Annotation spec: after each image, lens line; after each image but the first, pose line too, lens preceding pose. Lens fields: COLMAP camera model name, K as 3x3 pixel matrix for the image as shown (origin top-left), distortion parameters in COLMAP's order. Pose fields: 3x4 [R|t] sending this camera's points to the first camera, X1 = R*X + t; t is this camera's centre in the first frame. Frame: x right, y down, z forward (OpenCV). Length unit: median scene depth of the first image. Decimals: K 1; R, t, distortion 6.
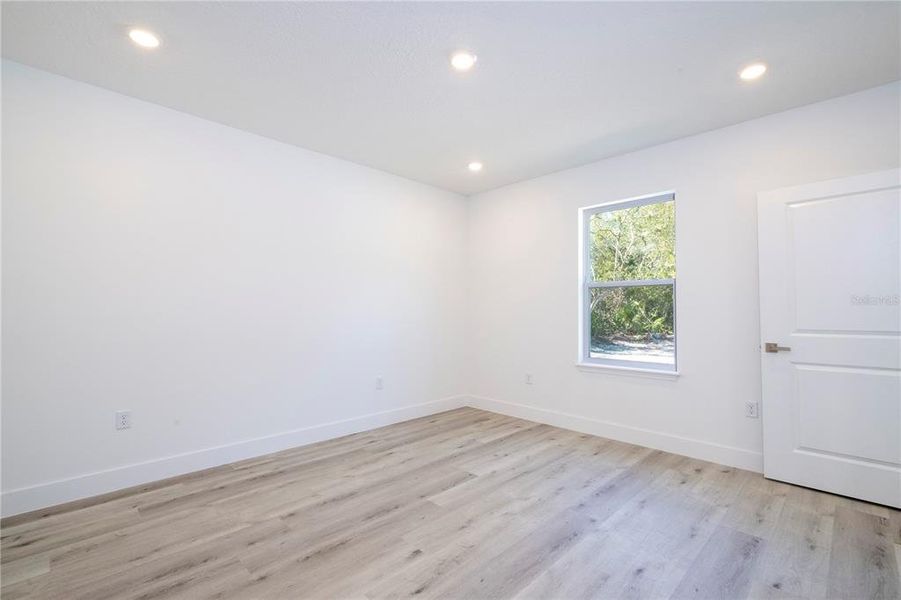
lens RADIAL K [[406.5, 0, 456.5], [0, 406.5, 301.3], [0, 0, 1]] dist [-0.006106, 0.004061]
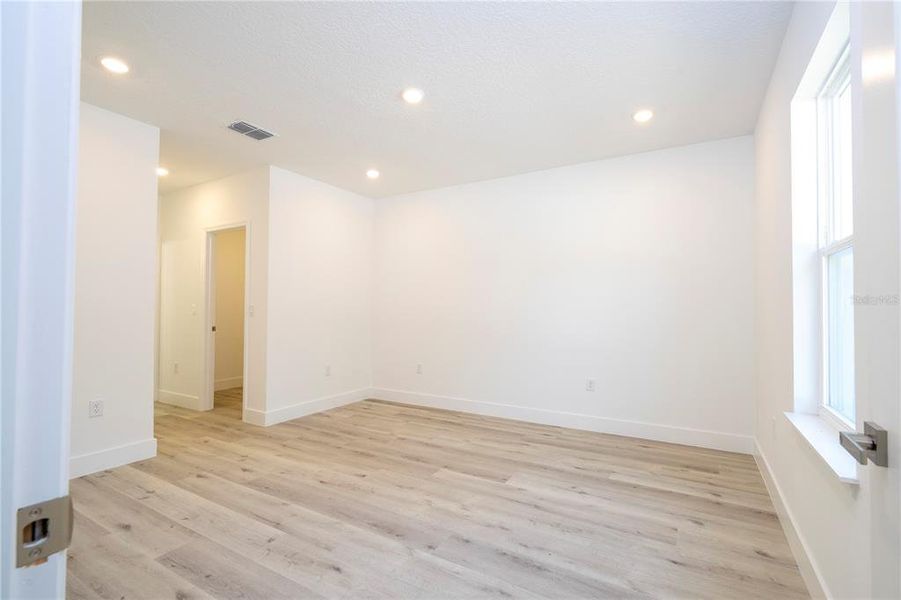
lens RADIAL K [[406.5, 0, 458.3], [0, 406.5, 303.4], [0, 0, 1]] dist [-0.006106, 0.004061]
pose [[0.251837, -0.014488, -0.967661, 1.016468], [0.019740, 0.999757, -0.009831, 0.019300], [0.967568, -0.016626, 0.252061, 0.709614]]
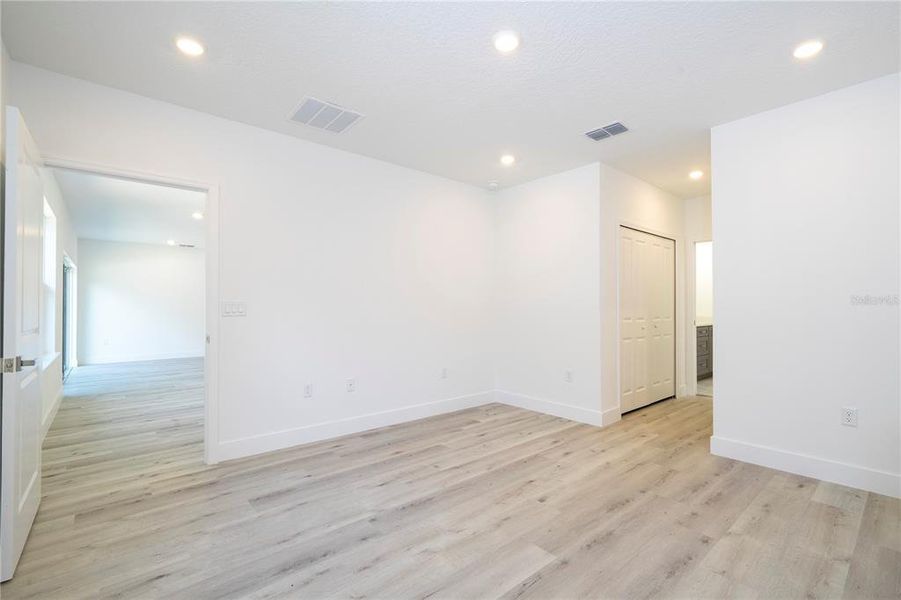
lens RADIAL K [[406.5, 0, 453.5], [0, 406.5, 302.3], [0, 0, 1]] dist [-0.006106, 0.004061]
pose [[-0.996937, -0.000984, 0.078205, 0.055215], [-0.003756, 0.999370, -0.035301, 0.039970], [-0.078121, -0.035486, -0.996312, 1.666765]]
